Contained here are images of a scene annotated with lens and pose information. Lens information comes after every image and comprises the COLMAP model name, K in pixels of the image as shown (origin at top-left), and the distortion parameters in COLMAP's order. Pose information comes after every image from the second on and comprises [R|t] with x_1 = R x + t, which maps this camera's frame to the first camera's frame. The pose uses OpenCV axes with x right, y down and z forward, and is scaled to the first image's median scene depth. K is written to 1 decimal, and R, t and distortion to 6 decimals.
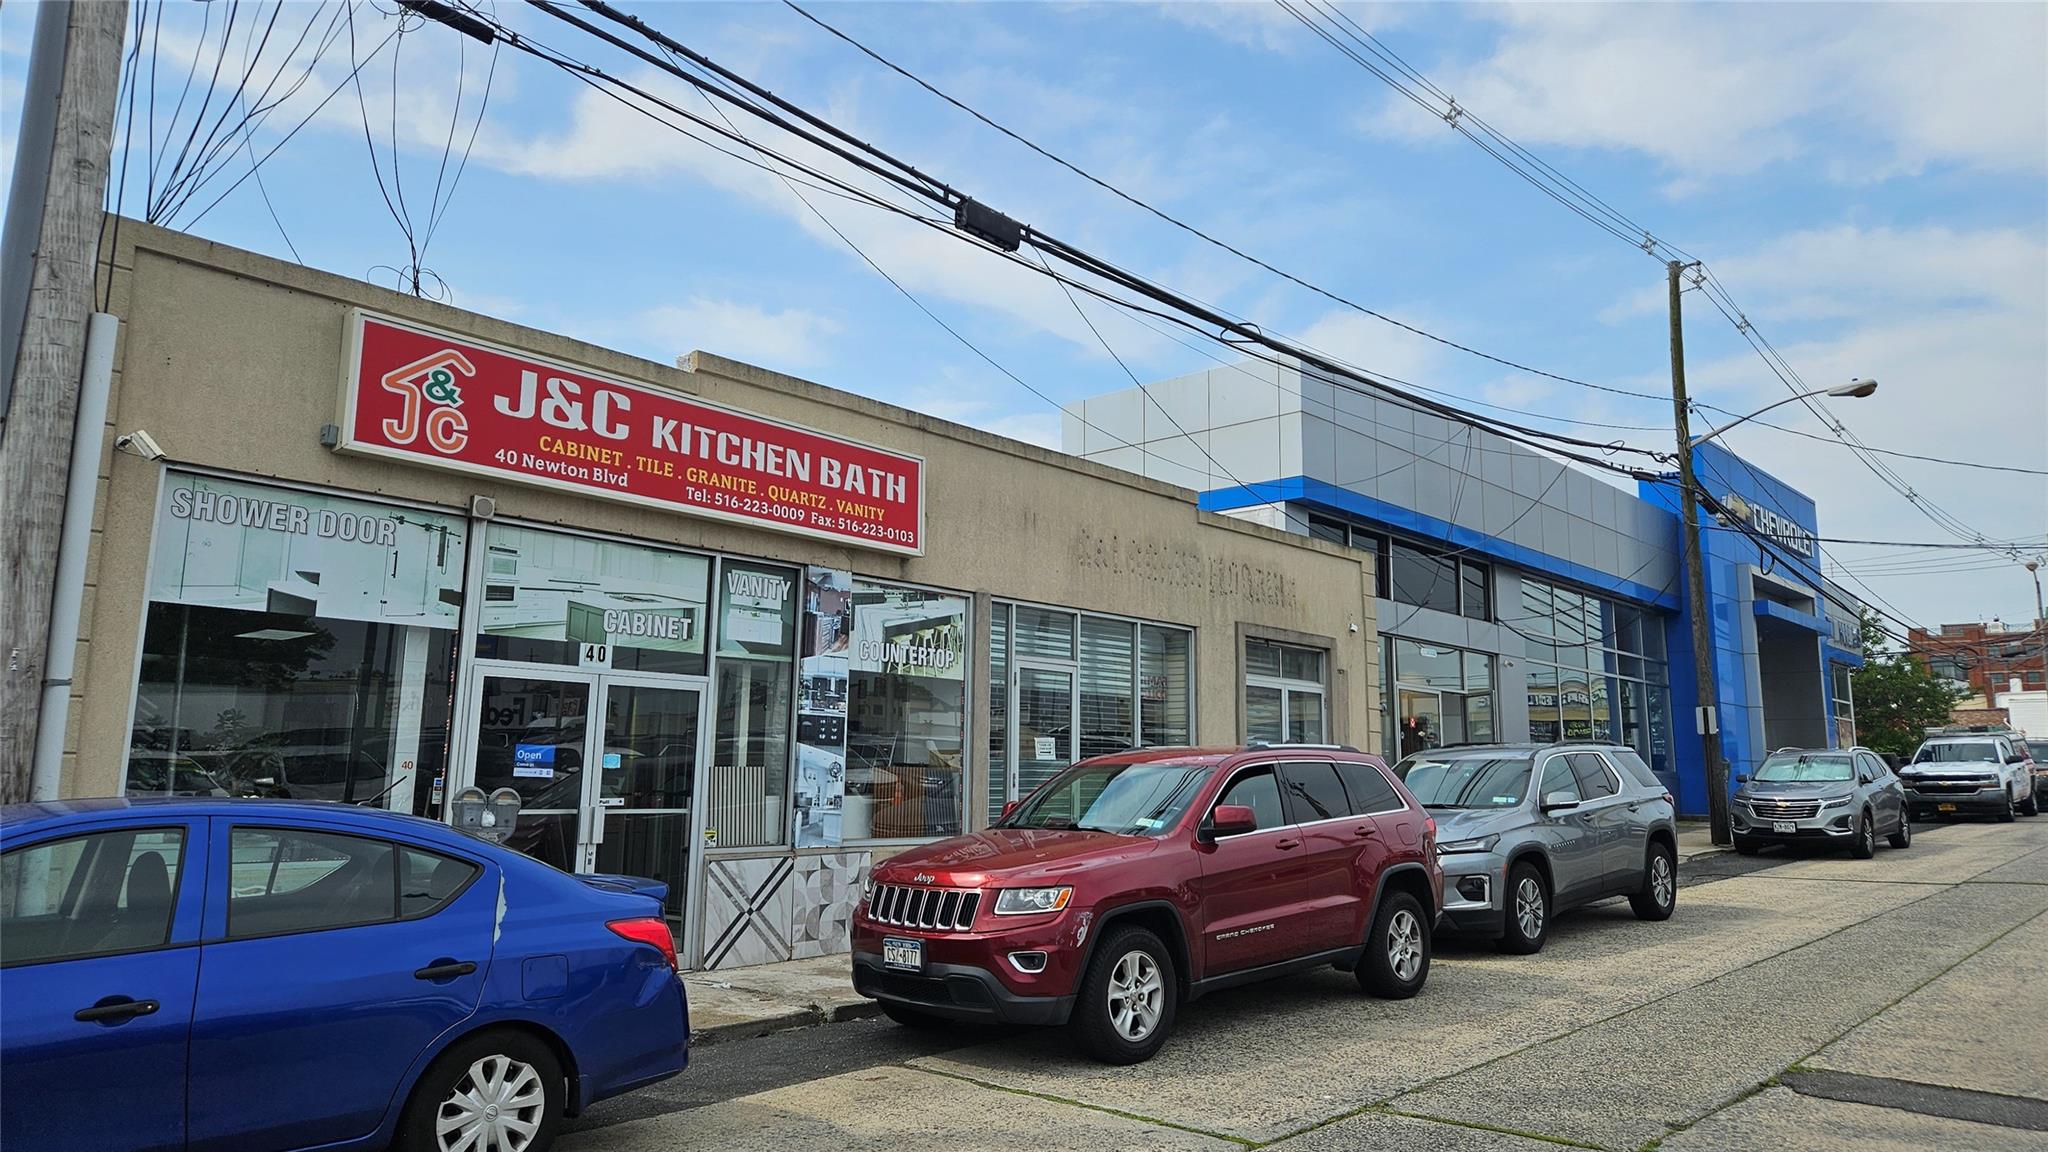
lens RADIAL K [[1406.3, 0, 1028.6], [0, 1406.3, 542.3], [0, 0, 1]] dist [0.075396, -0.058015]
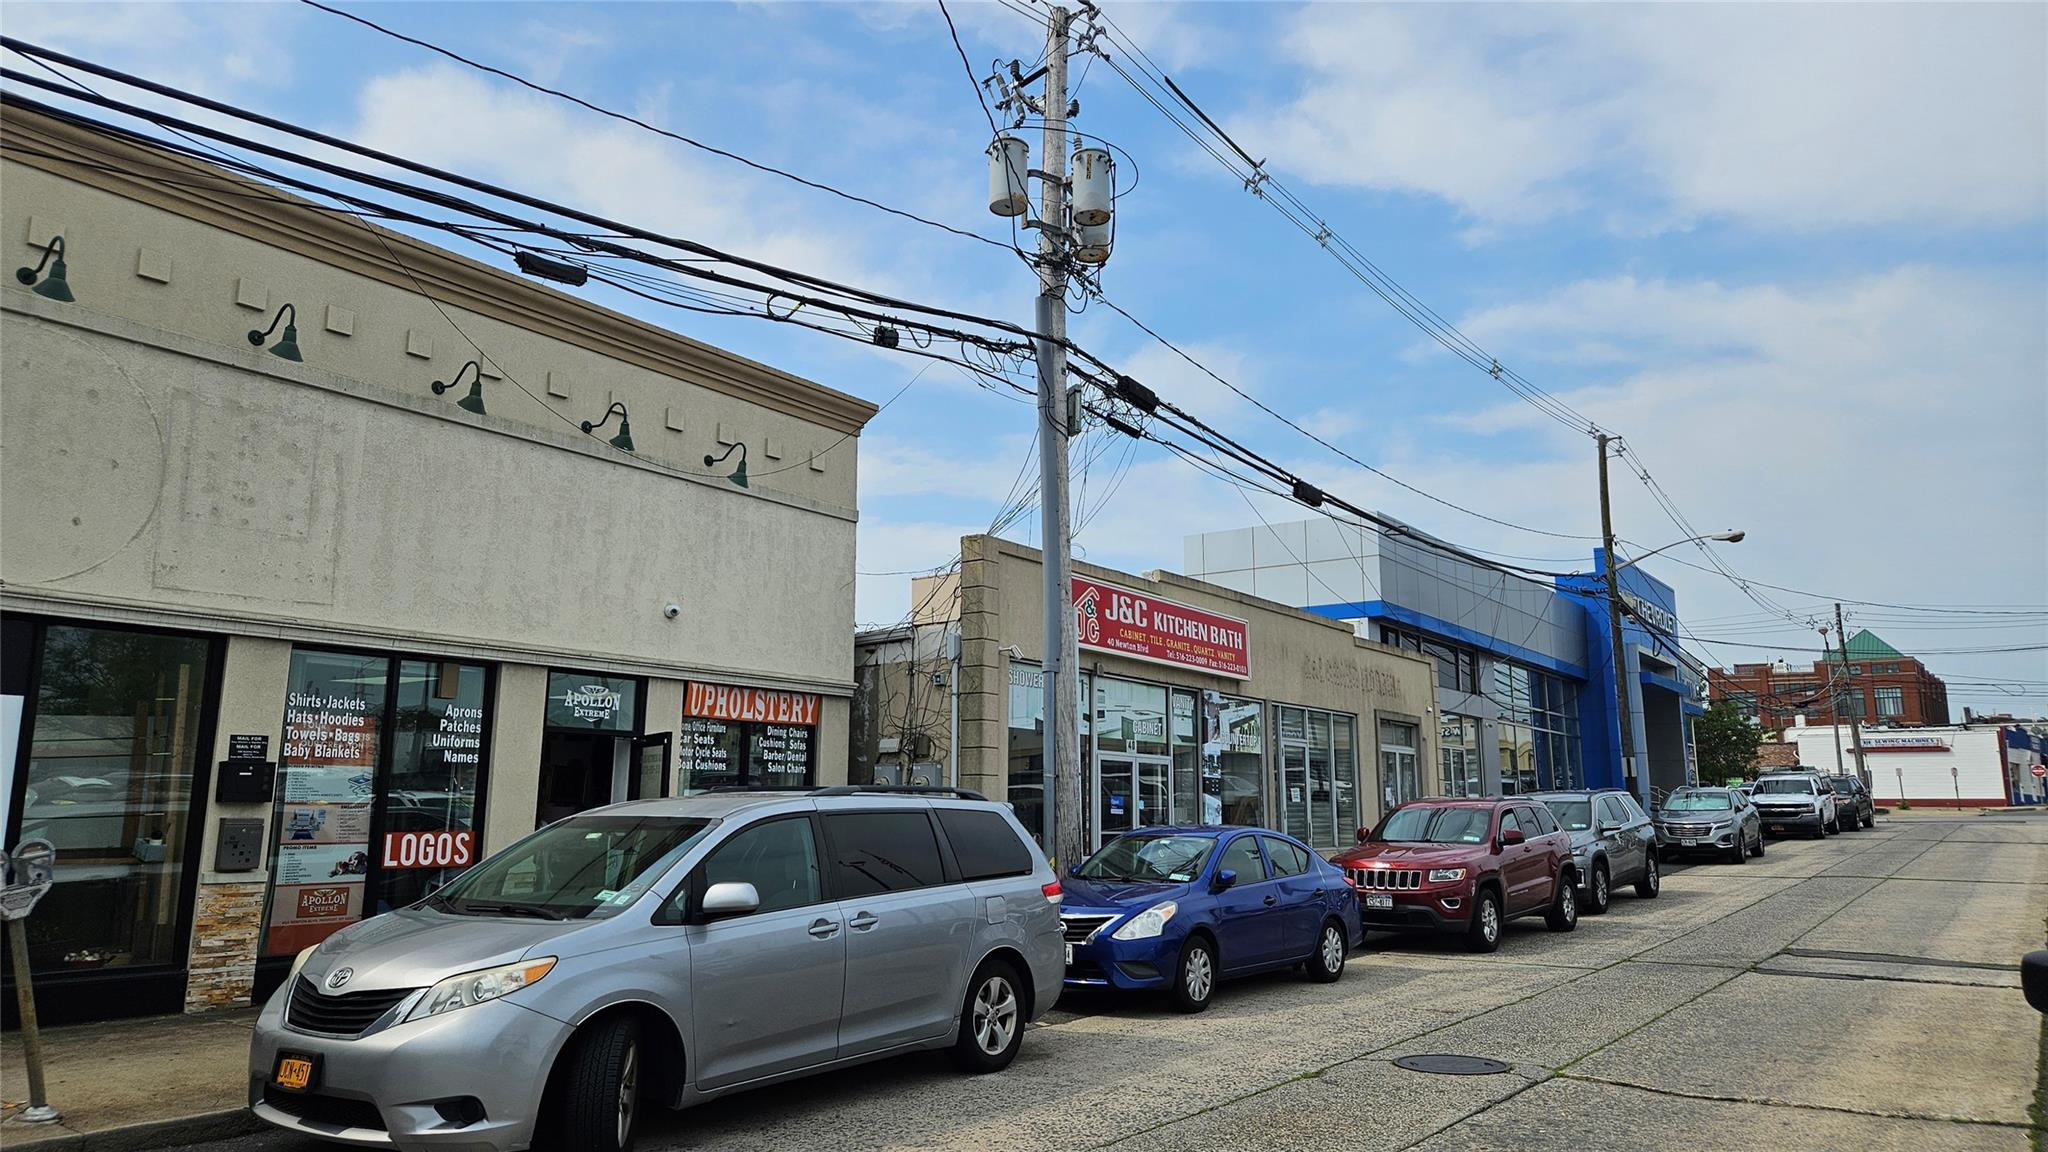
lens RADIAL K [[1326.3, 0, 1020.7], [0, 1326.3, 545.7], [0, 0, 1]] dist [0.001982, -0.000357]
pose [[0.997291, 0.015043, 0.072007, -0.496383], [-0.013081, 0.999532, -0.027643, -0.110881], [-0.072389, 0.026626, 0.997021, -0.597764]]
